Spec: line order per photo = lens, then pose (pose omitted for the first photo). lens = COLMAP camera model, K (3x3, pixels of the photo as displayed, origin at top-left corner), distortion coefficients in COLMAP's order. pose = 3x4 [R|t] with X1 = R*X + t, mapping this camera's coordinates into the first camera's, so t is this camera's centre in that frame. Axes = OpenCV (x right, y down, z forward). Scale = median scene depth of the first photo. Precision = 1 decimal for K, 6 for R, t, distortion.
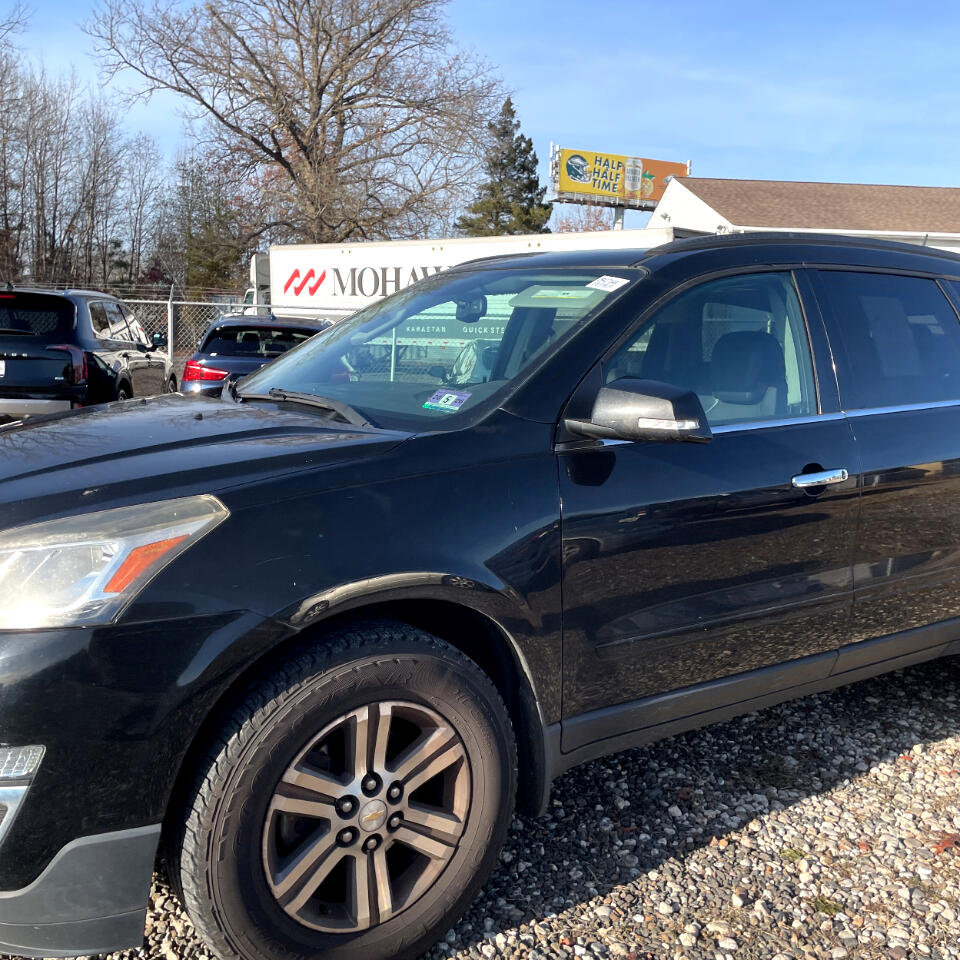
lens RADIAL K [[959.1, 0, 480.0], [0, 959.1, 480.0], [0, 0, 1]] dist [0.111498, -0.150030]
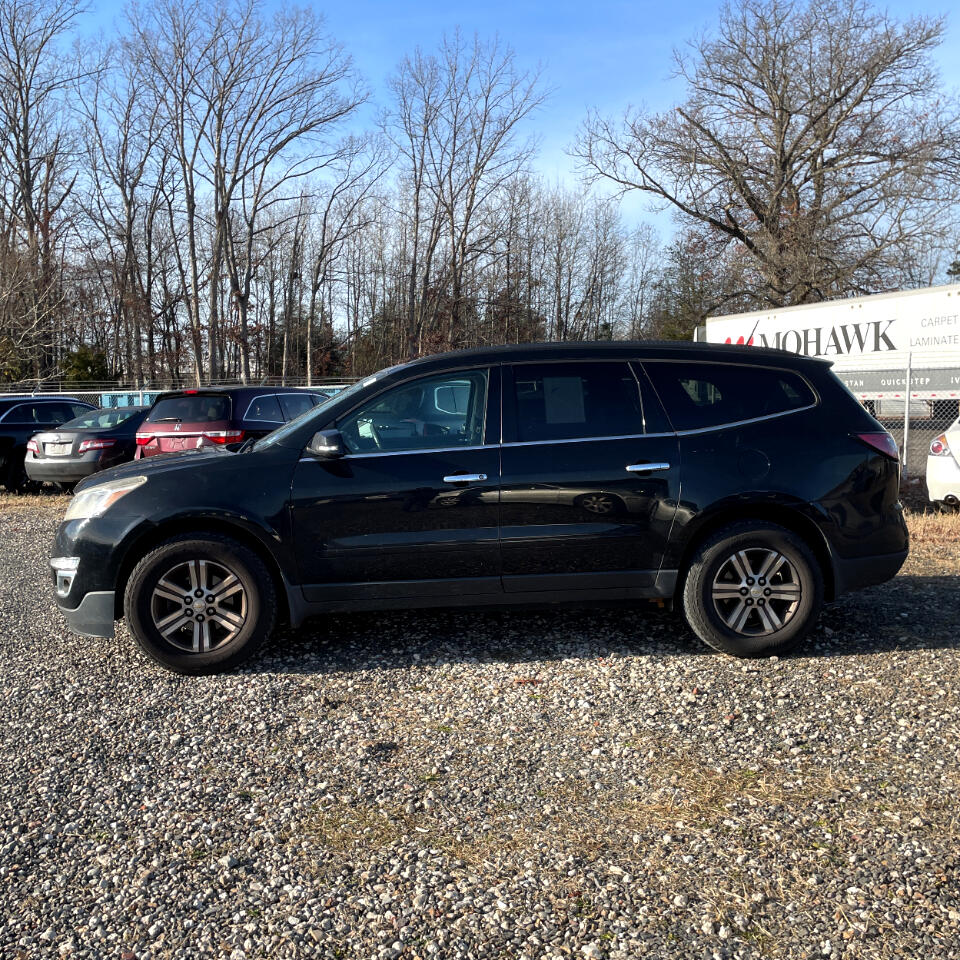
lens RADIAL K [[959.1, 0, 480.0], [0, 959.1, 480.0], [0, 0, 1]] dist [0.111498, -0.150030]
pose [[0.865335, -0.003151, -0.501184, 0.117720], [-0.030022, 0.997859, -0.058110, 0.009822], [0.500294, 0.065331, 0.863387, -0.053758]]
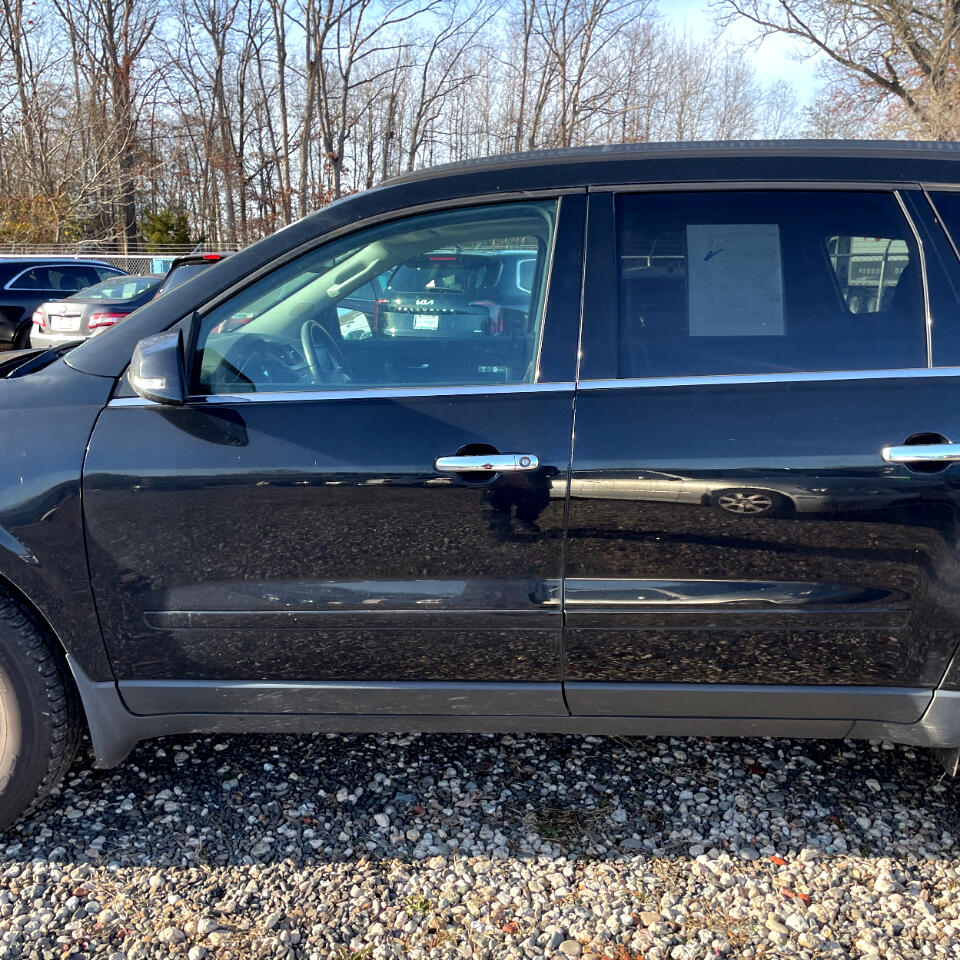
lens RADIAL K [[963.7, 0, 484.0], [0, 963.7, 486.2], [0, 0, 1]] dist [0.124619, -0.192863]
pose [[0.810631, 0.102152, -0.576578, 0.072525], [-0.071734, 0.994573, 0.075355, -0.003806], [0.581146, -0.019725, 0.813560, 0.031470]]
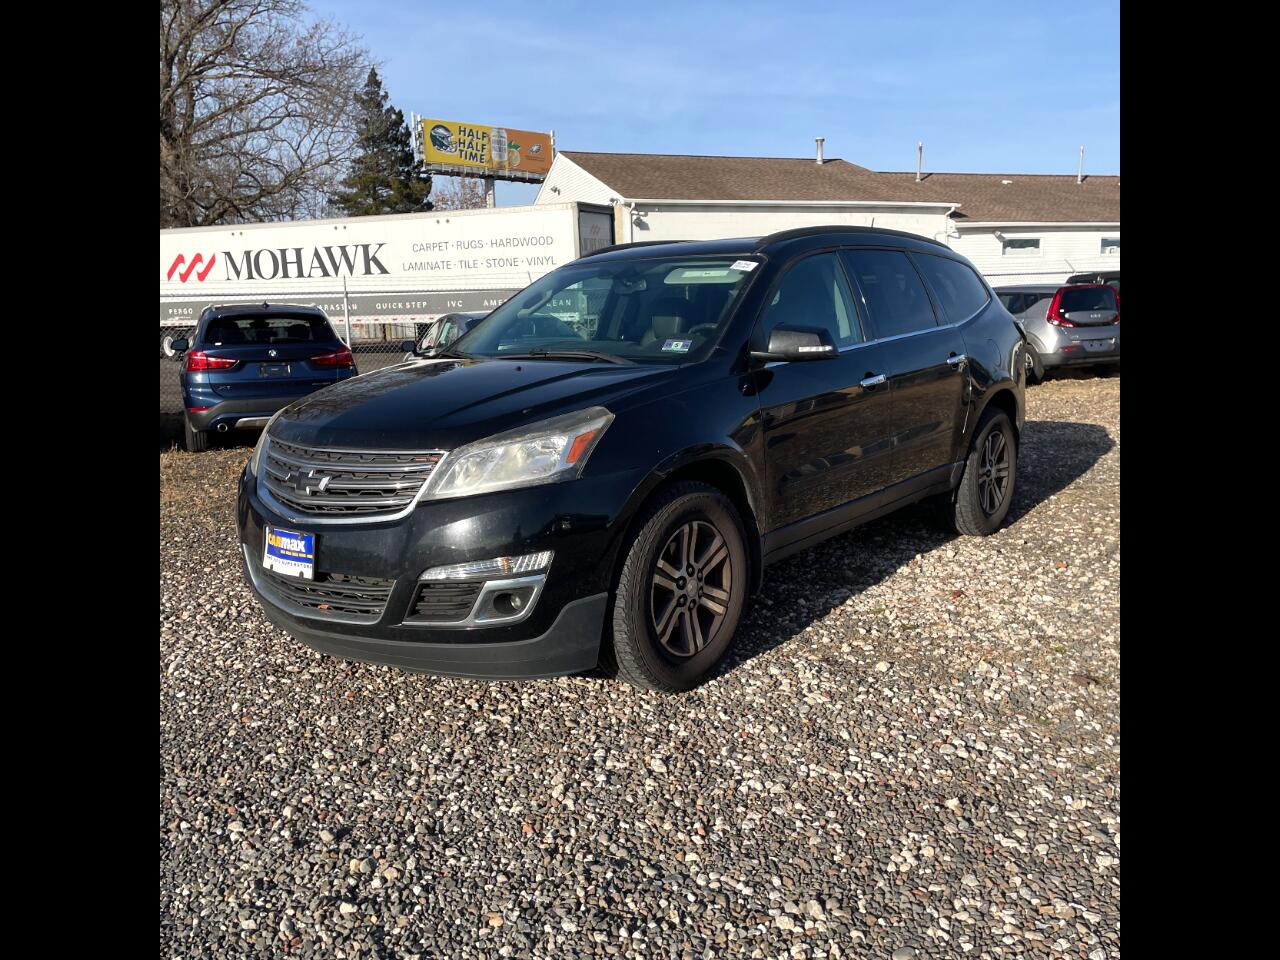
lens RADIAL K [[958.3, 0, 640.0], [0, 958.3, 480.0], [0, 0, 1]] dist [0.100104, -0.103846]
pose [[0.957507, -0.108076, 0.267393, -0.042315], [0.100377, 0.994048, 0.042341, 0.005057], [-0.270378, -0.013702, 0.962657, -0.040308]]
